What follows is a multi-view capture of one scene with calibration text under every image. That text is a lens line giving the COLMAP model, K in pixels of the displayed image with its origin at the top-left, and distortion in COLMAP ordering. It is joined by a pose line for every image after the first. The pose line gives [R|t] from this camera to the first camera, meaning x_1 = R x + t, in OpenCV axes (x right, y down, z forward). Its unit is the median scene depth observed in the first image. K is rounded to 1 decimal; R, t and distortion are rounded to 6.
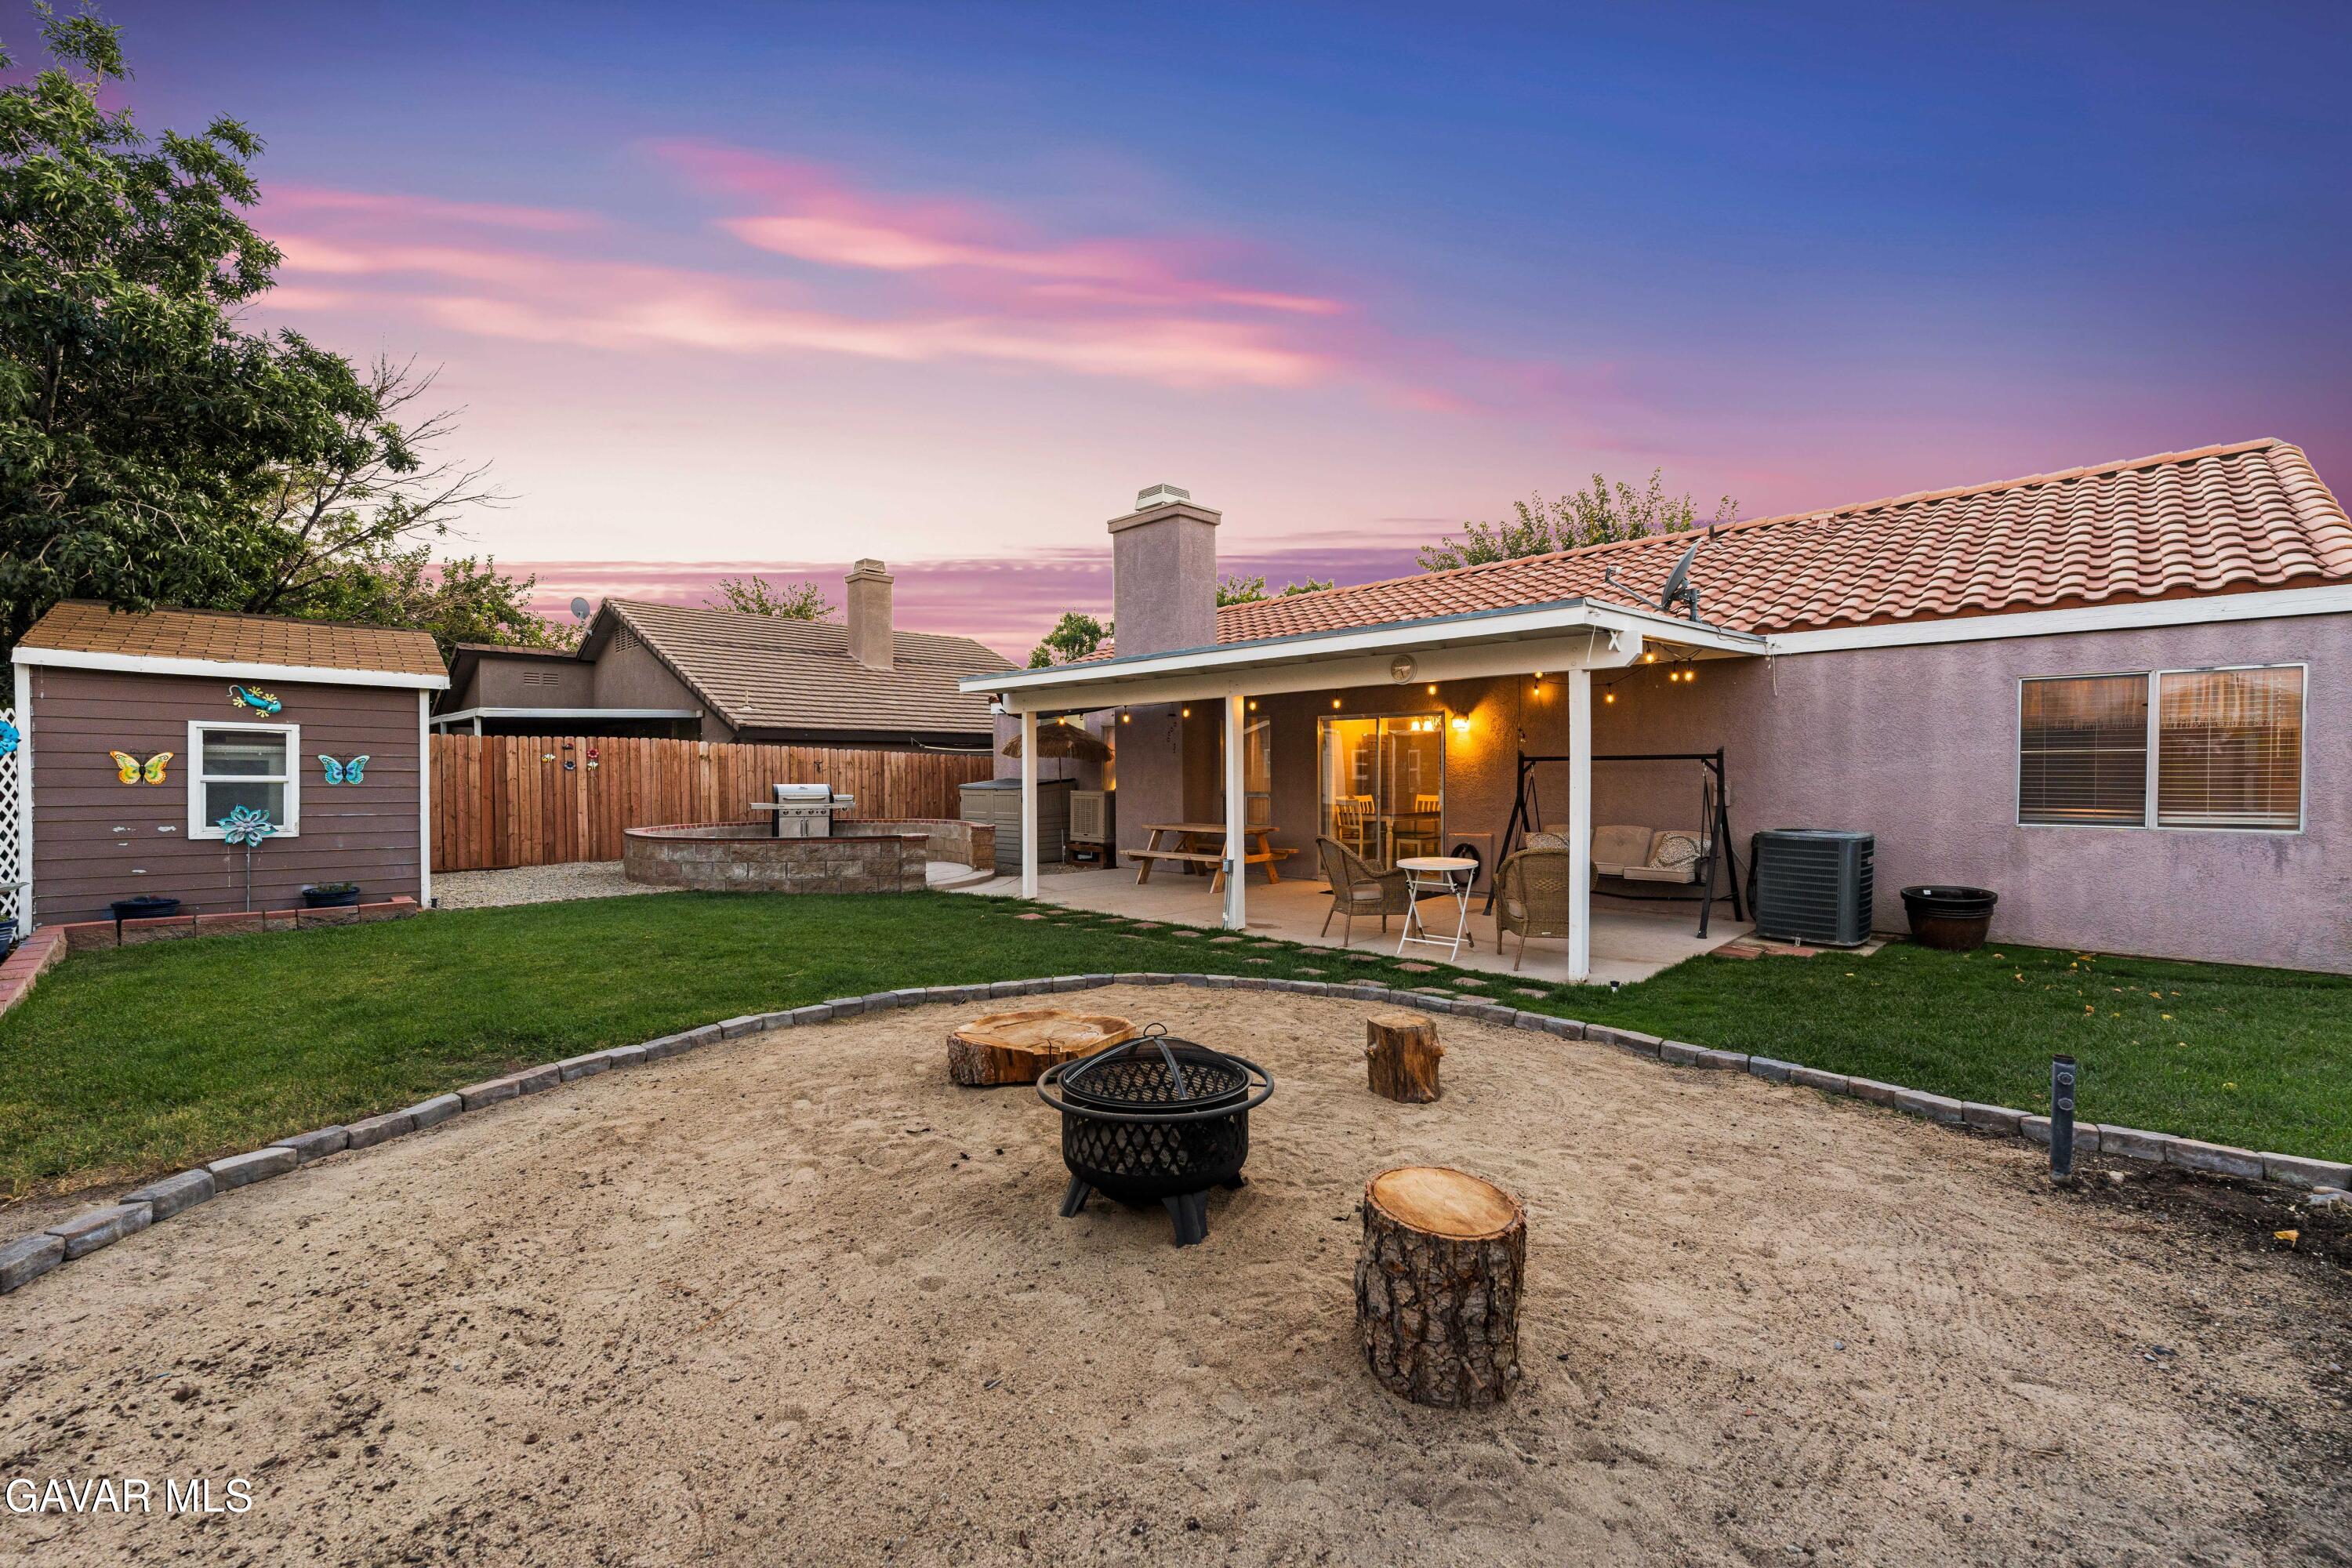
lens RADIAL K [[960.9, 0, 1183.4], [0, 960.9, 790.8], [0, 0, 1]] dist [-0.001509, -0.000451]
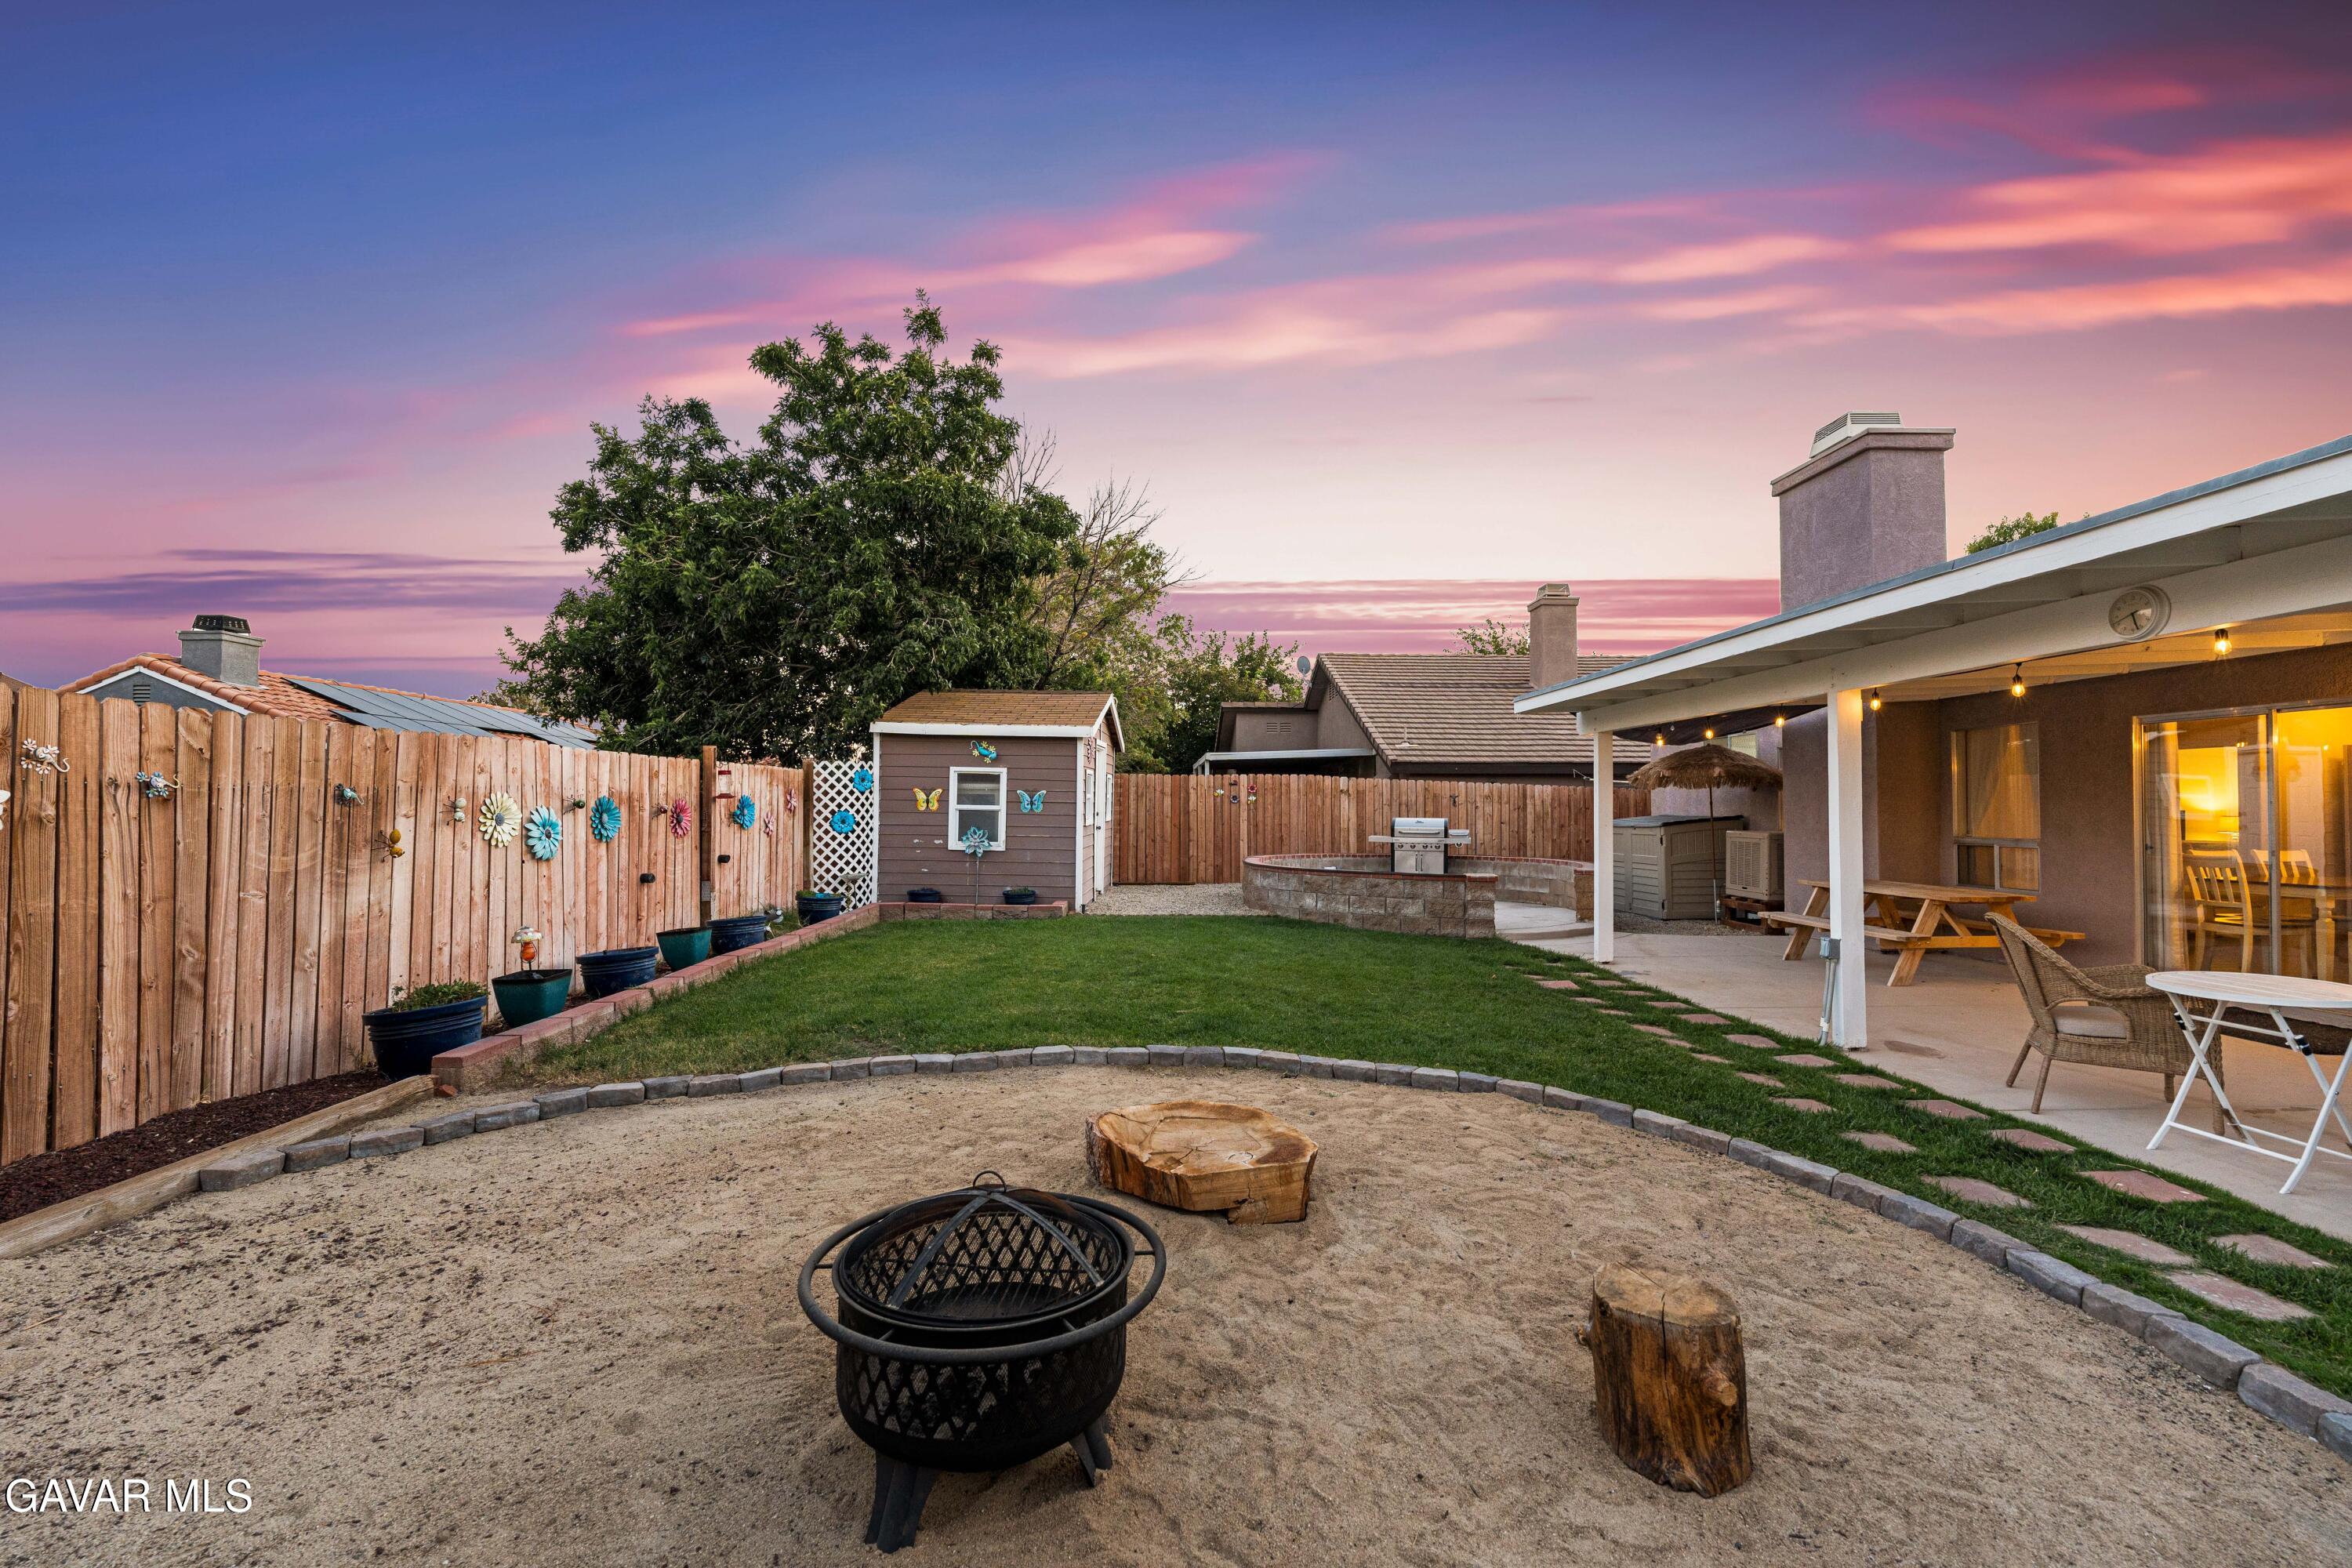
lens RADIAL K [[947.7, 0, 1179.4], [0, 947.7, 794.0], [0, 0, 1]] dist [-0.000414, -0.000683]
pose [[0.712656, -0.004523, -0.701499, 0.142983], [-0.019854, 0.999449, -0.026614, -0.001115], [0.701233, 0.032894, 0.712173, 0.168192]]
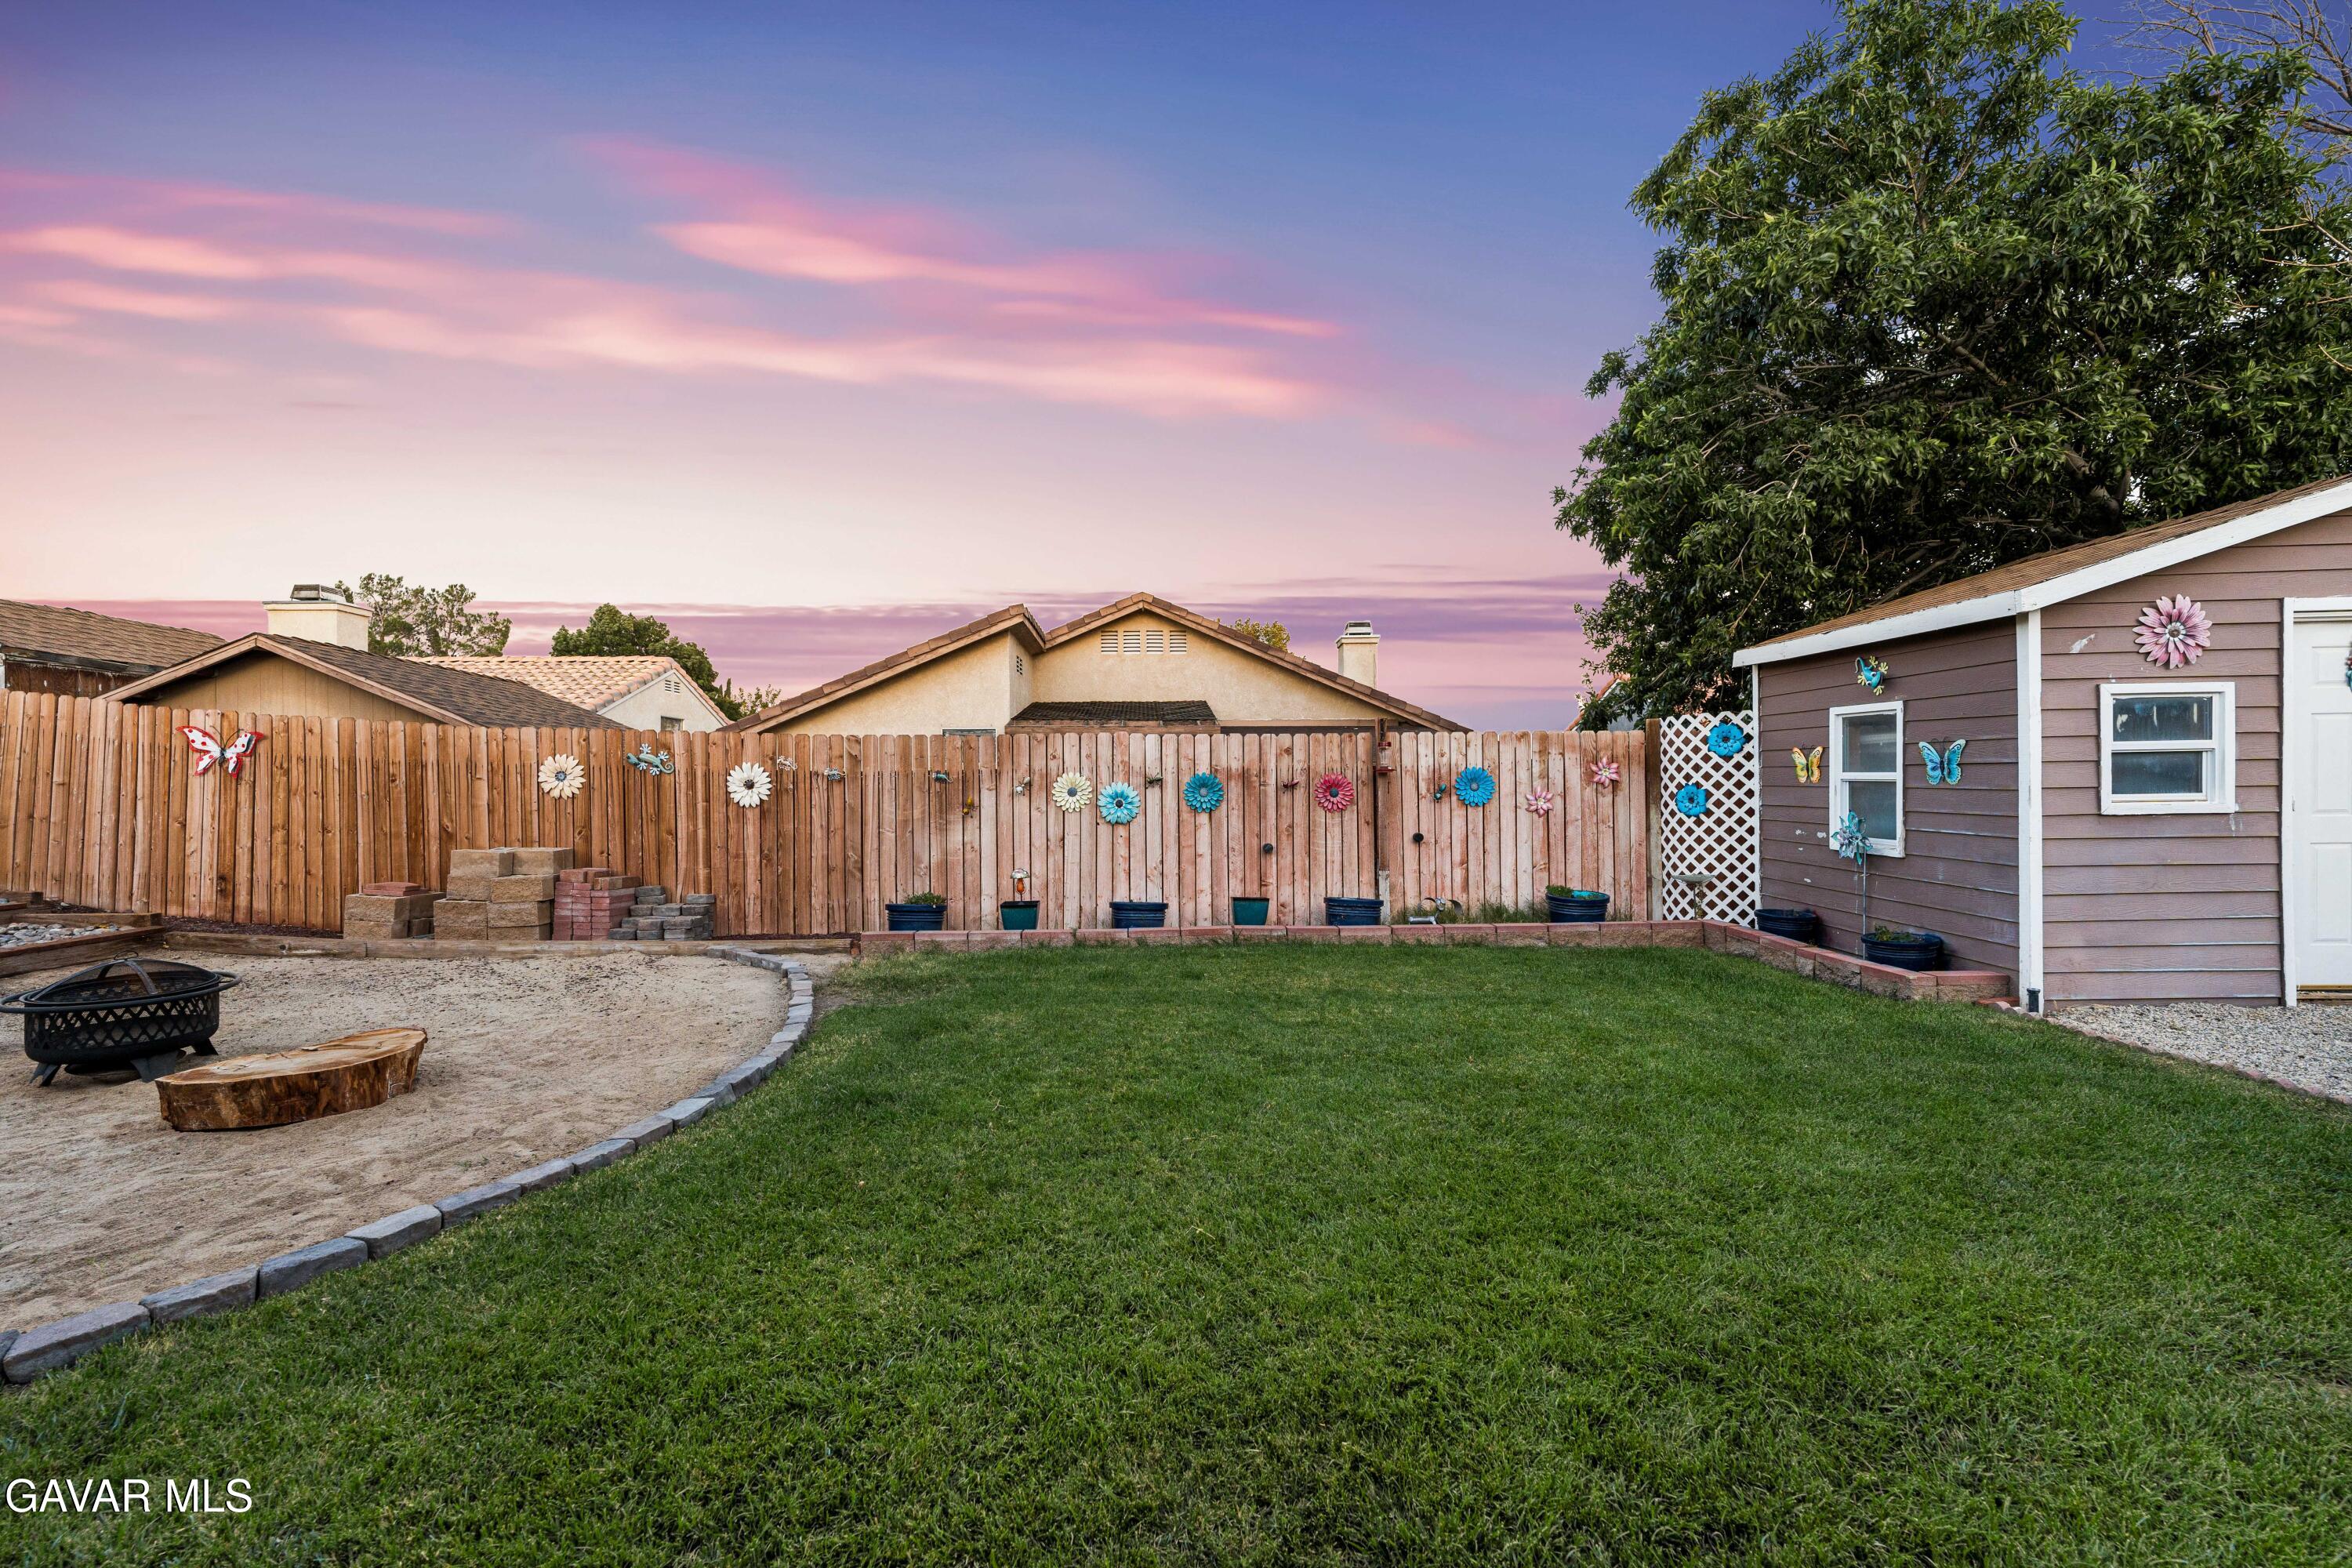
lens RADIAL K [[941.1, 0, 1179.1], [0, 941.1, 794.8], [0, 0, 1]] dist [-0.001234, -0.000447]
pose [[-0.697573, 0.011737, -0.716418, -0.035249], [-0.006840, 0.999711, 0.023039, -0.008666], [0.716481, 0.020971, -0.697291, 0.839929]]
